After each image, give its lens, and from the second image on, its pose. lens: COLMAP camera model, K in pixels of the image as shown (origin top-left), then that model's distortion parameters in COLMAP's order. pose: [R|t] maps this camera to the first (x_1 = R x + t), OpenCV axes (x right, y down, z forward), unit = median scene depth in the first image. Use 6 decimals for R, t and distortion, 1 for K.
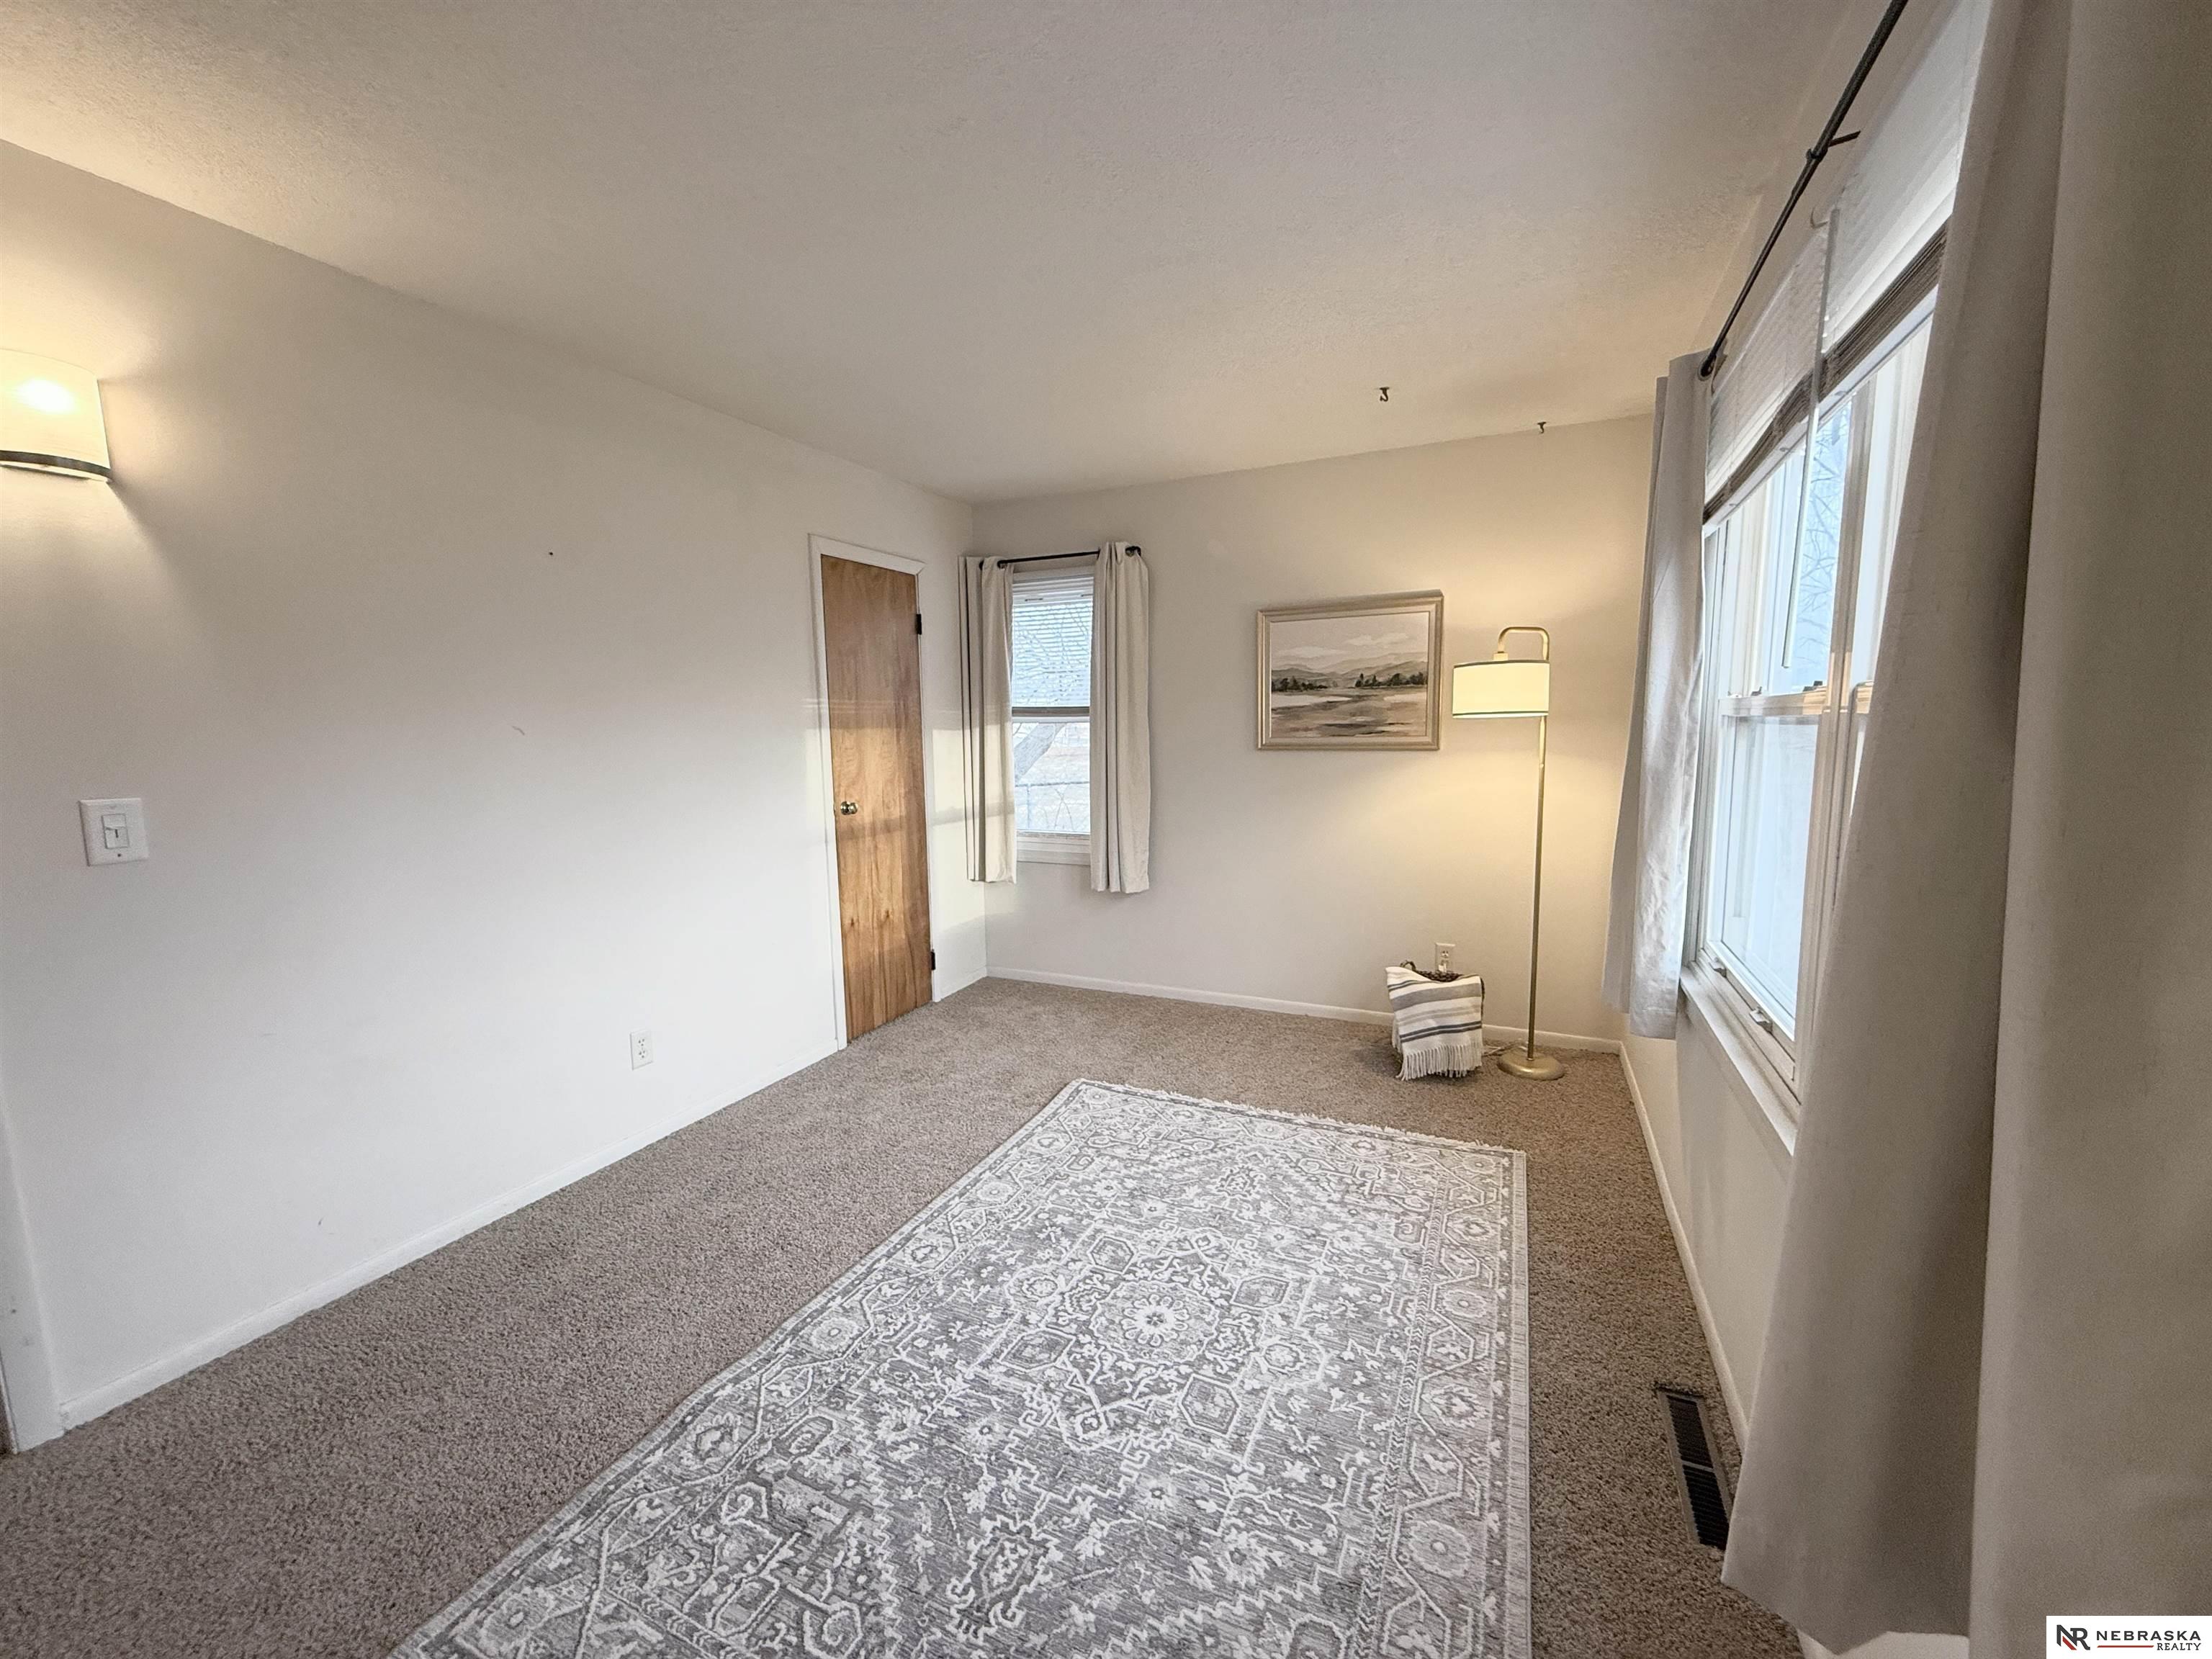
lens RADIAL K [[881.6, 0, 1100.9], [0, 881.6, 829.7], [0, 0, 1]] dist [0.000380, 0.000020]
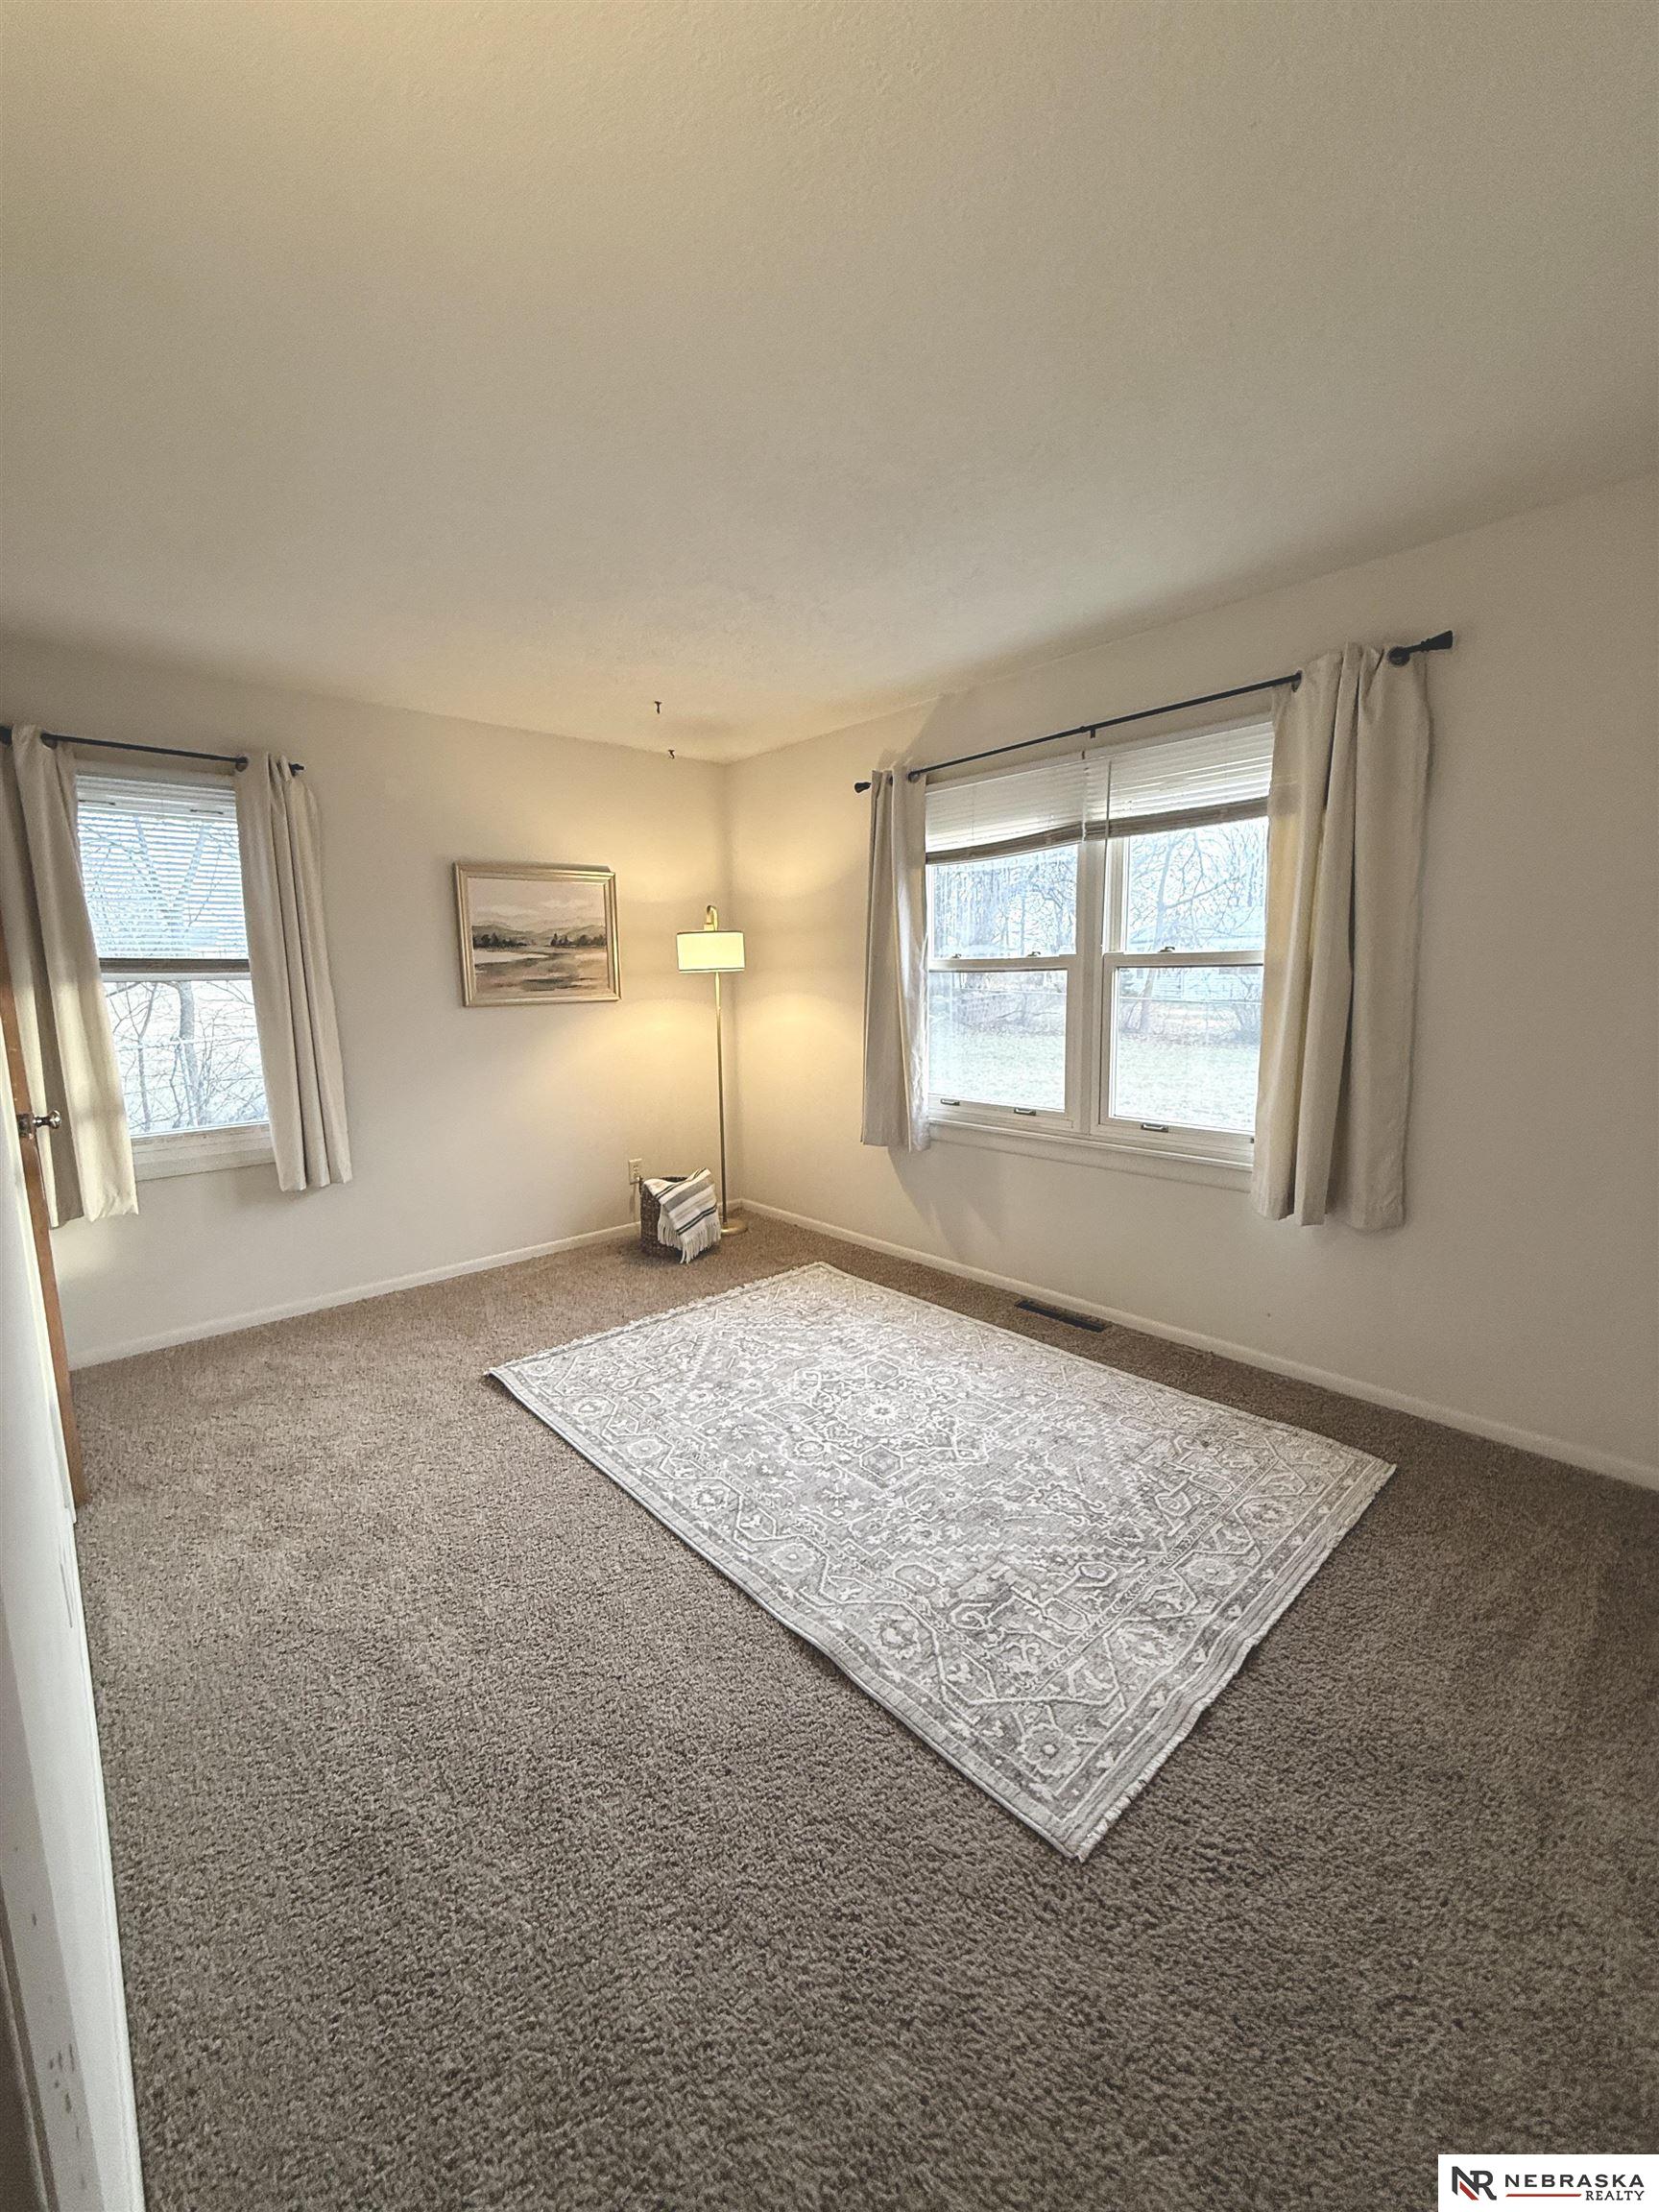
lens RADIAL K [[881.6, 0, 829.2], [0, 881.6, 1102.1], [0, 0, 1]] dist [0.000380, 0.000020]
pose [[0.384603, -0.129329, 0.913977, -0.667982], [0.124545, 0.988353, 0.087445, -0.024489], [-0.914642, 0.080200, 0.396231, 0.291872]]
